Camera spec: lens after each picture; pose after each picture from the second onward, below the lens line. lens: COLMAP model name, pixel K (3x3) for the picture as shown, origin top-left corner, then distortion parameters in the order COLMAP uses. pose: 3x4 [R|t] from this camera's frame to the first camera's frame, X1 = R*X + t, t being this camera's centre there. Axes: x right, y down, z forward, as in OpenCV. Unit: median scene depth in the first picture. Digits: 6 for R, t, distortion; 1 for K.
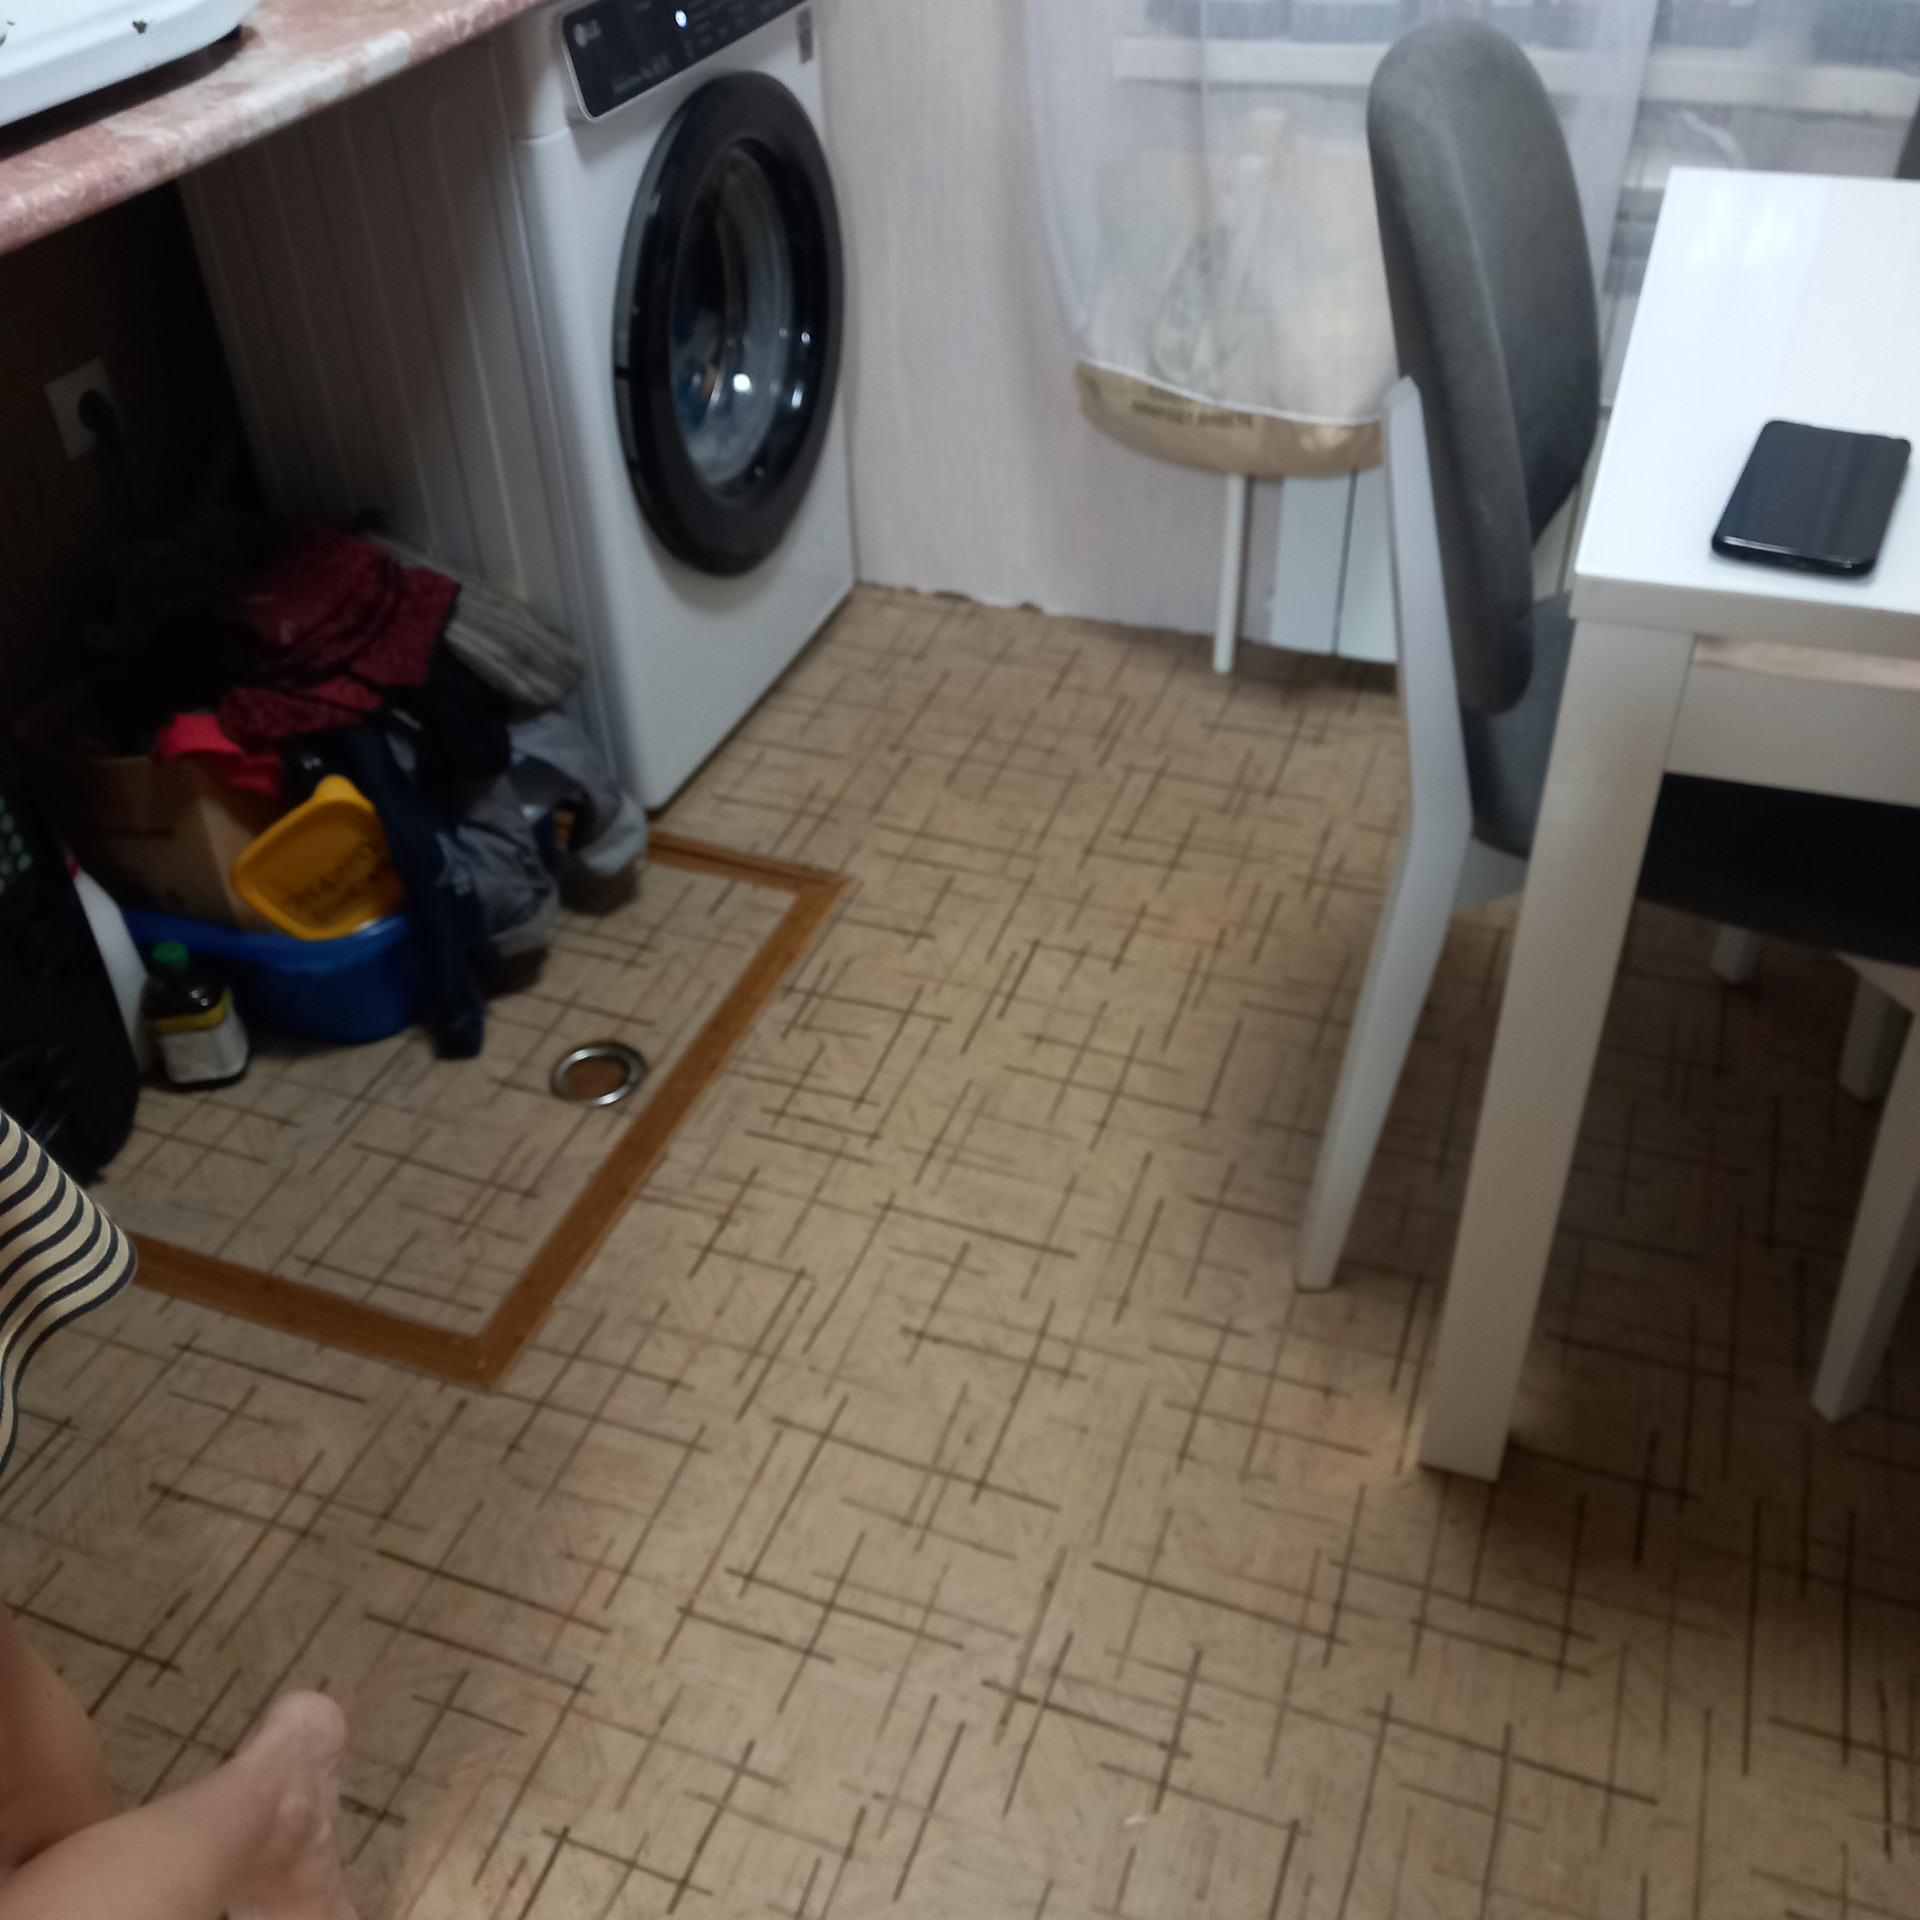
lens RADIAL K [[1904.1, 0, 960.0], [0, 1904.1, 960.0], [0, 0, 1]] dist [0.065540, -0.076074]
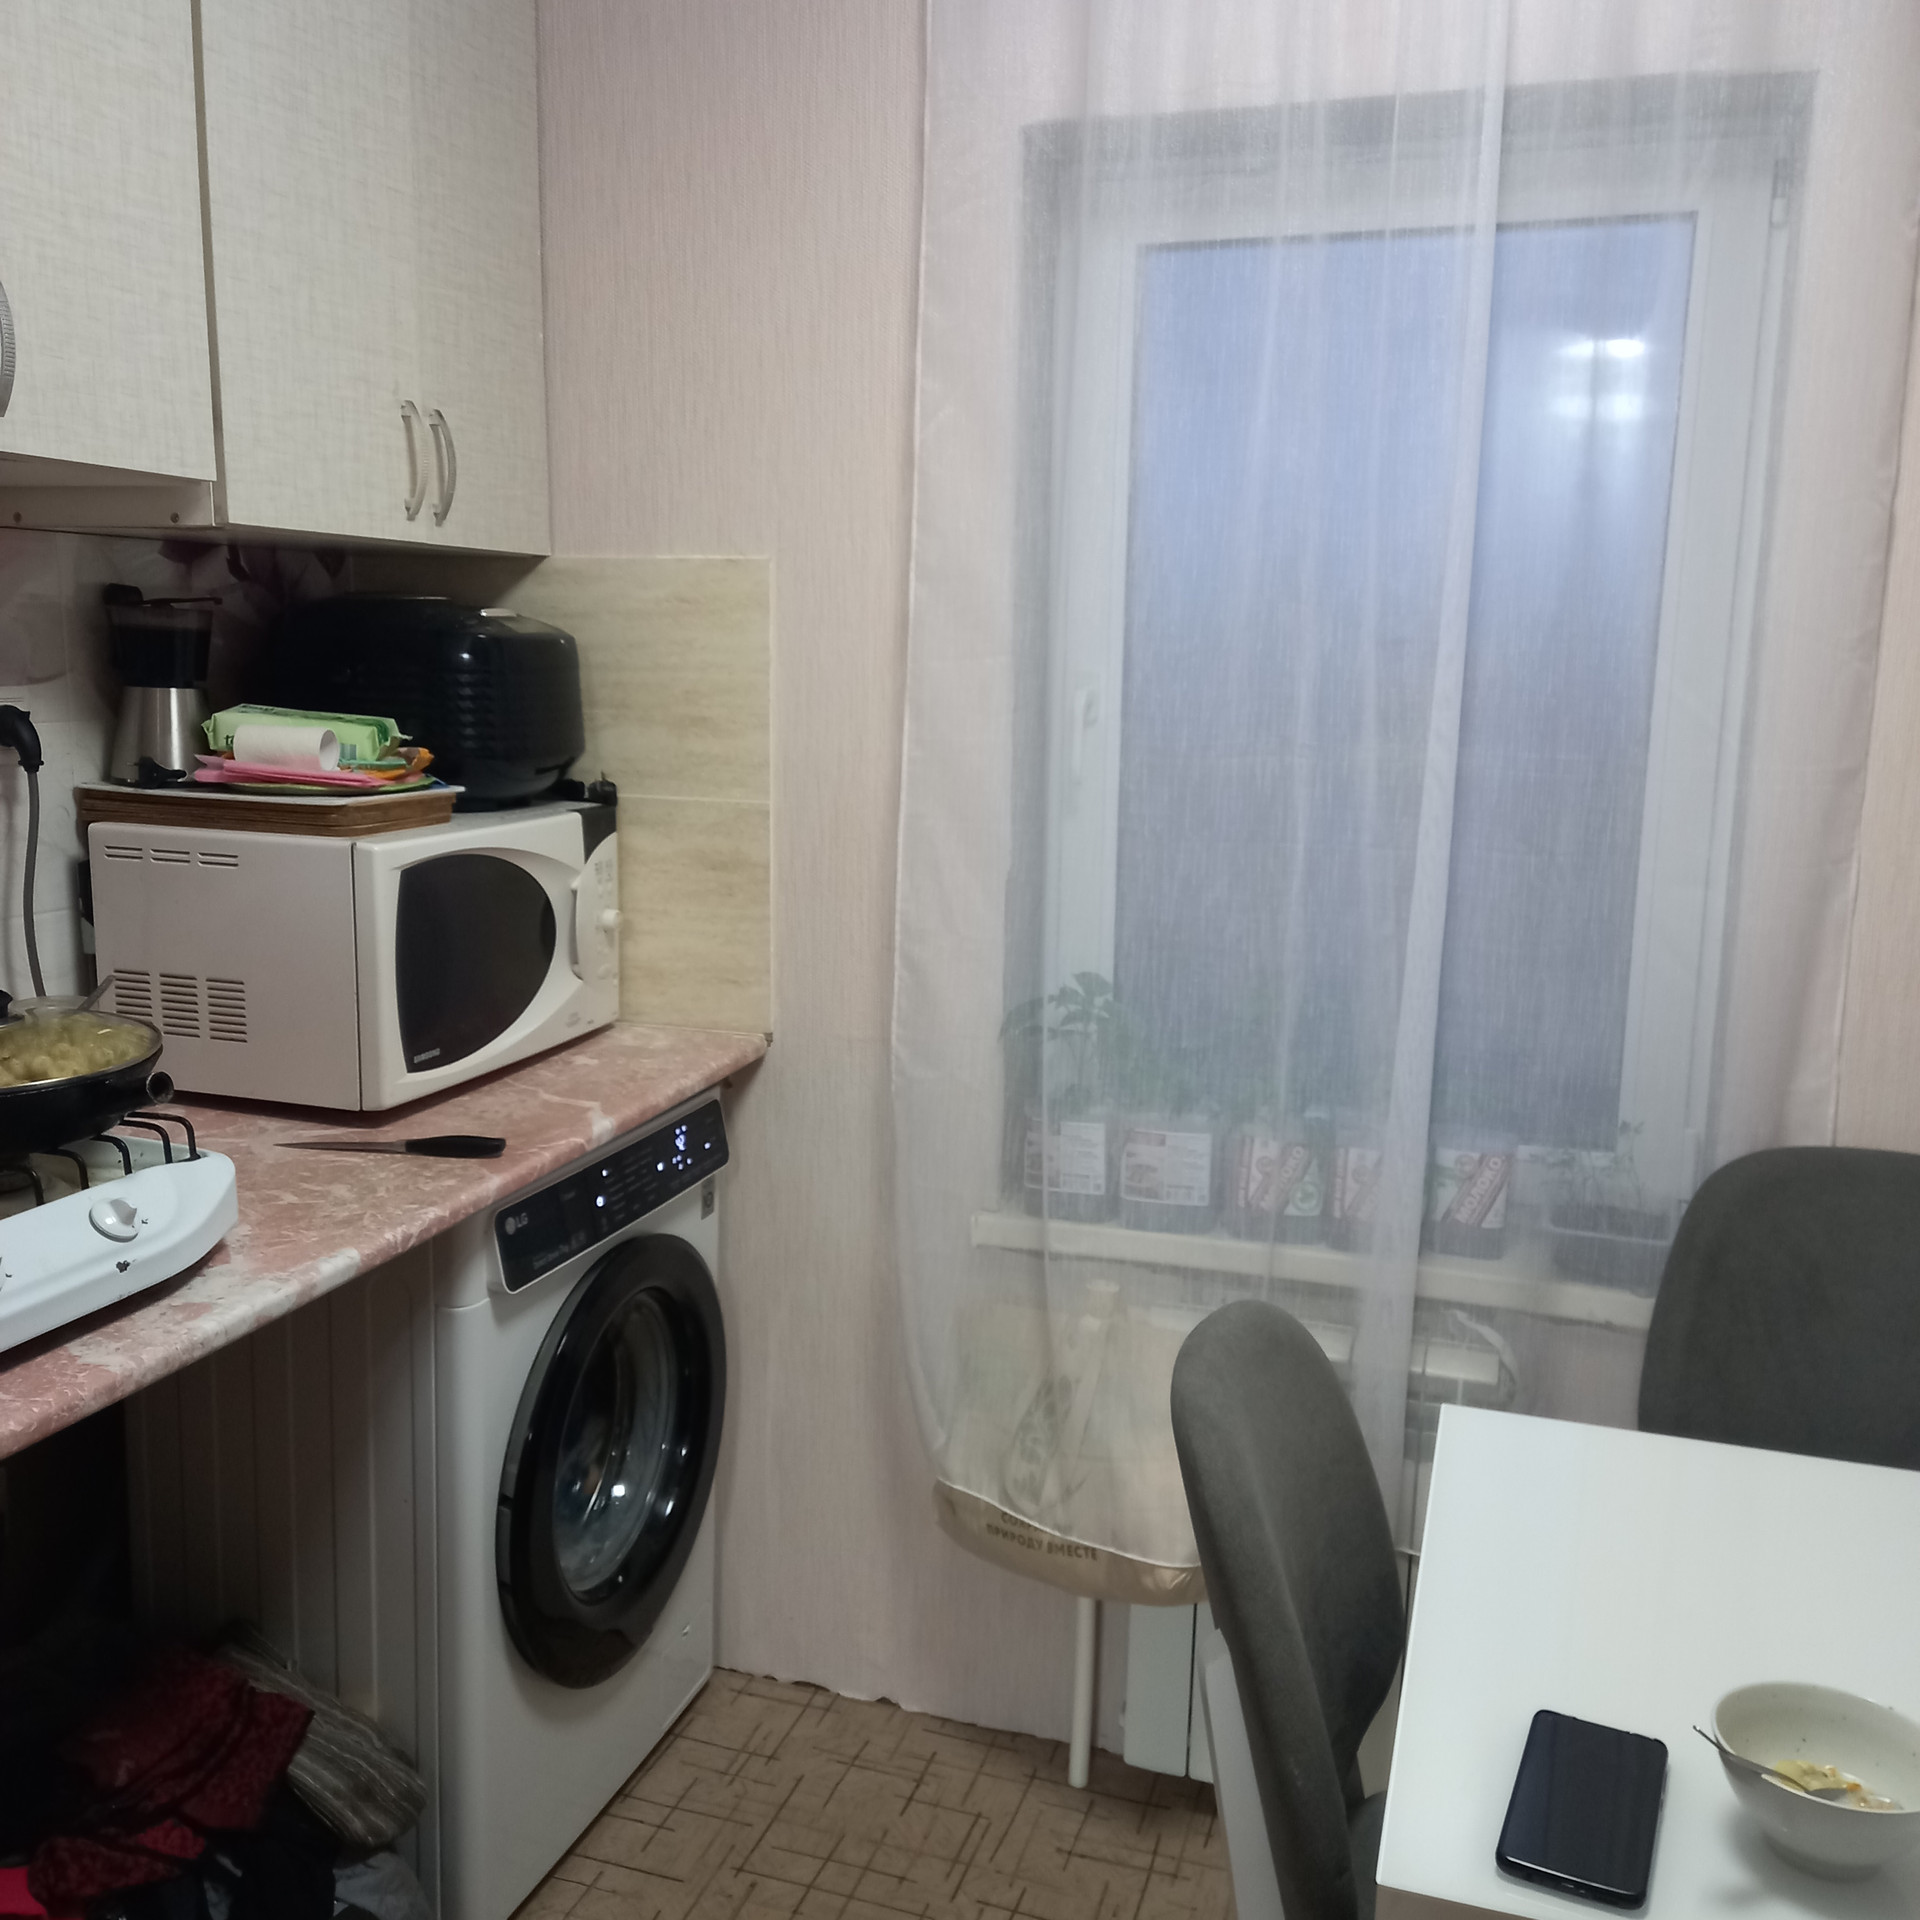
lens RADIAL K [[1868.5, 0, 954.3], [0, 1868.5, 956.3], [0, 0, 1]] dist [0.076777, -0.063756]
pose [[0.997634, 0.046238, 0.050881, 0.004413], [-0.016289, 0.877953, -0.478470, -0.071946], [-0.066795, 0.476509, 0.876628, -0.077038]]
